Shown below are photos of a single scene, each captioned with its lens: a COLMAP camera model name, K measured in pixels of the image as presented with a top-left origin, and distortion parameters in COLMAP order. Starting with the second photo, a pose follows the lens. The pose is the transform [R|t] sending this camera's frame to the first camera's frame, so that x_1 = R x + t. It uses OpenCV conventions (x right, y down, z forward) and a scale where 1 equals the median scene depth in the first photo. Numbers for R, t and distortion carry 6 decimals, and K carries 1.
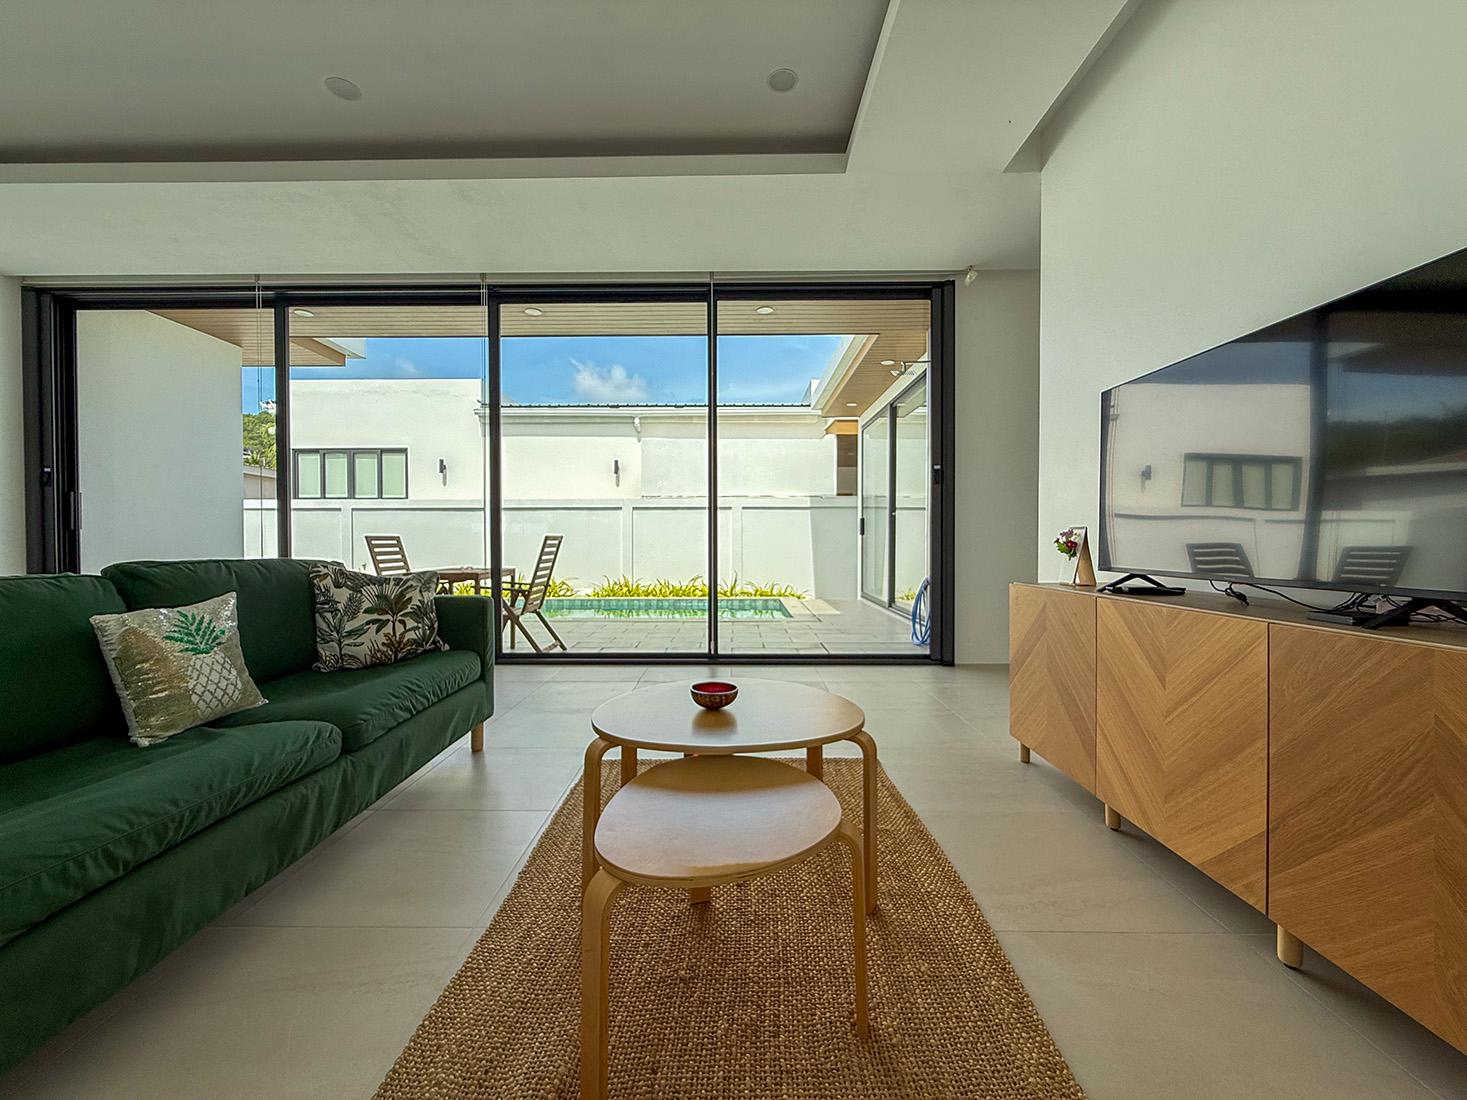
lens RADIAL K [[595.1, 0, 729.2], [0, 595.1, 541.8], [0, 0, 1]] dist [0.000924, 0.000170]
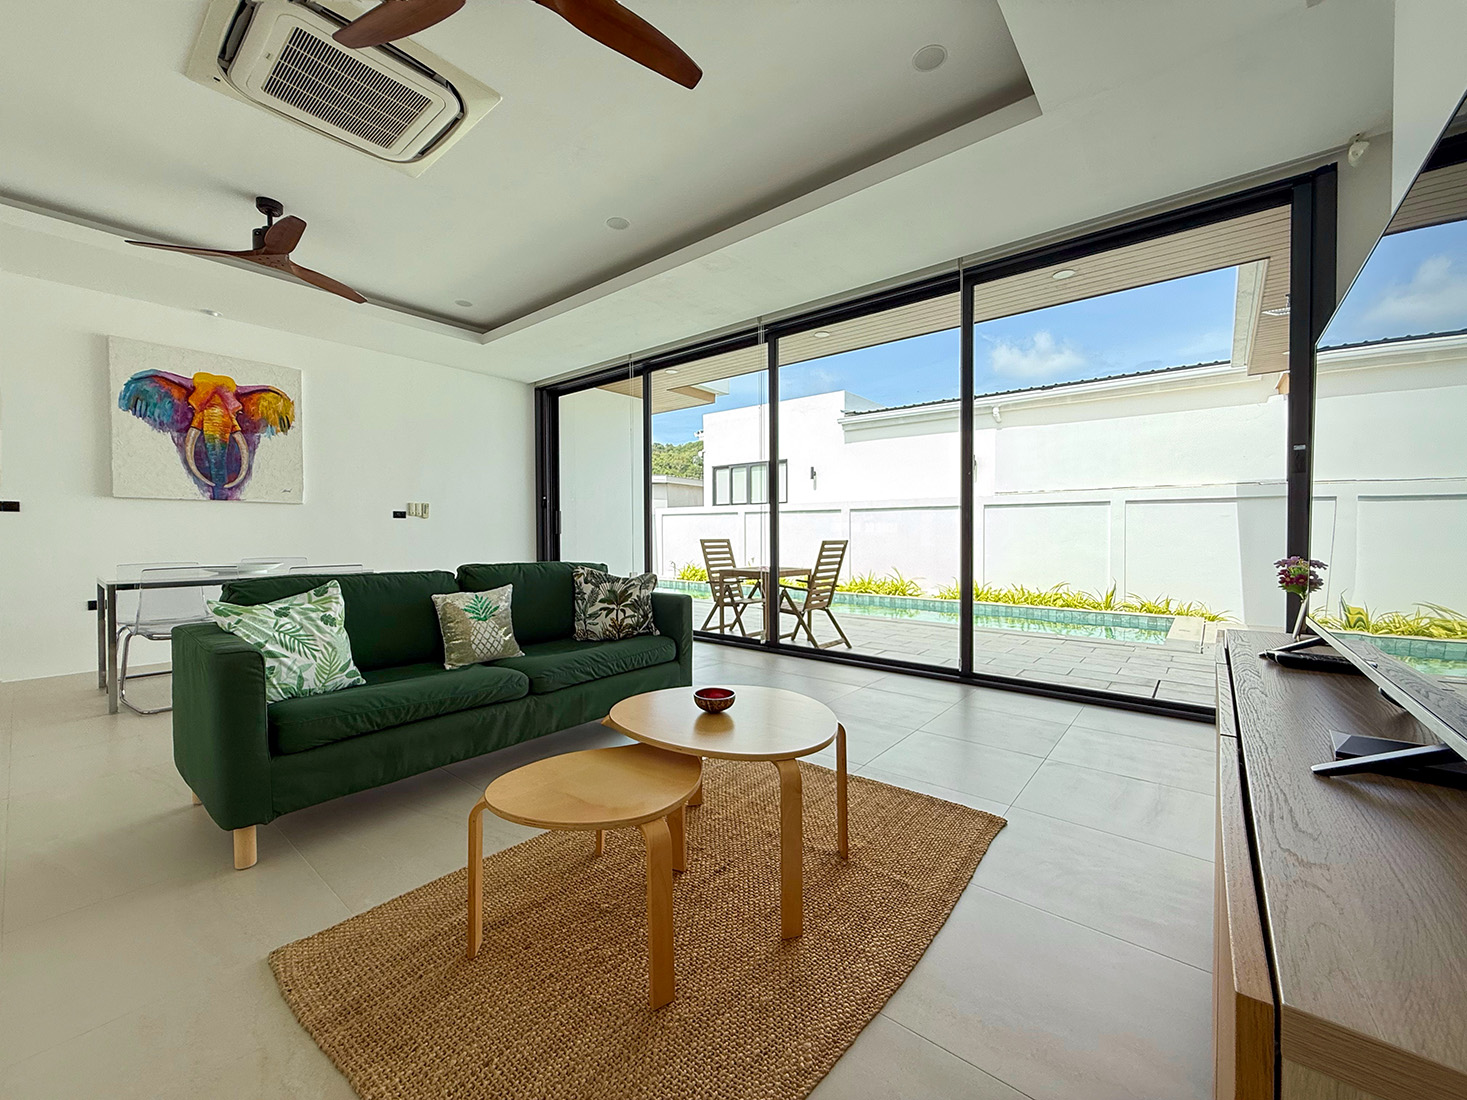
lens RADIAL K [[591.8, 0, 716.5], [0, 591.8, 539.3], [0, 0, 1]] dist [0.000029, 0.000207]
pose [[0.771242, 0.007778, -0.636495, 0.469304], [-0.004398, 0.999967, 0.006890, -0.038632], [0.636527, -0.002515, 0.771250, 0.088523]]
